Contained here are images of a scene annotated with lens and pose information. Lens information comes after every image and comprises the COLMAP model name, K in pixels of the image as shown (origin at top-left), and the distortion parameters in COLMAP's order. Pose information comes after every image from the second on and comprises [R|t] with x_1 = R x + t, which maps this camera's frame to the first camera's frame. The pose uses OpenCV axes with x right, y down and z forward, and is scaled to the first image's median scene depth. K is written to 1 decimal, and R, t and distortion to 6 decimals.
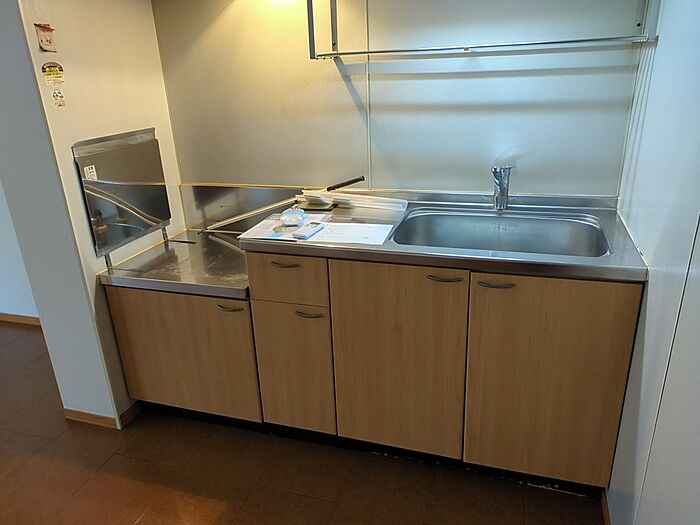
lens RADIAL K [[526.1, 0, 349.4], [0, 526.1, 264.8], [0, 0, 1]] dist [0.015007, -0.002634]
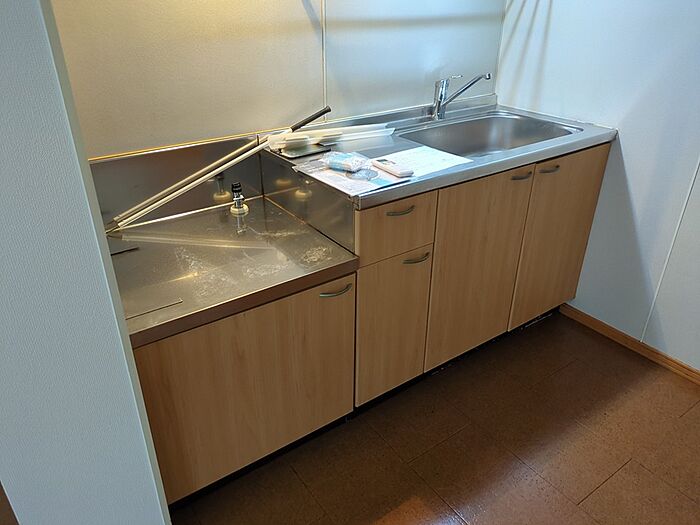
lens RADIAL K [[526.1, 0, 349.3], [0, 526.1, 257.5], [0, 0, 1]] dist [0.015007, -0.002634]
pose [[0.588209, -0.337382, 0.734972, -0.711711], [0.265539, 0.939007, 0.218528, -0.119459], [-0.763871, 0.066624, 0.641920, 0.444349]]
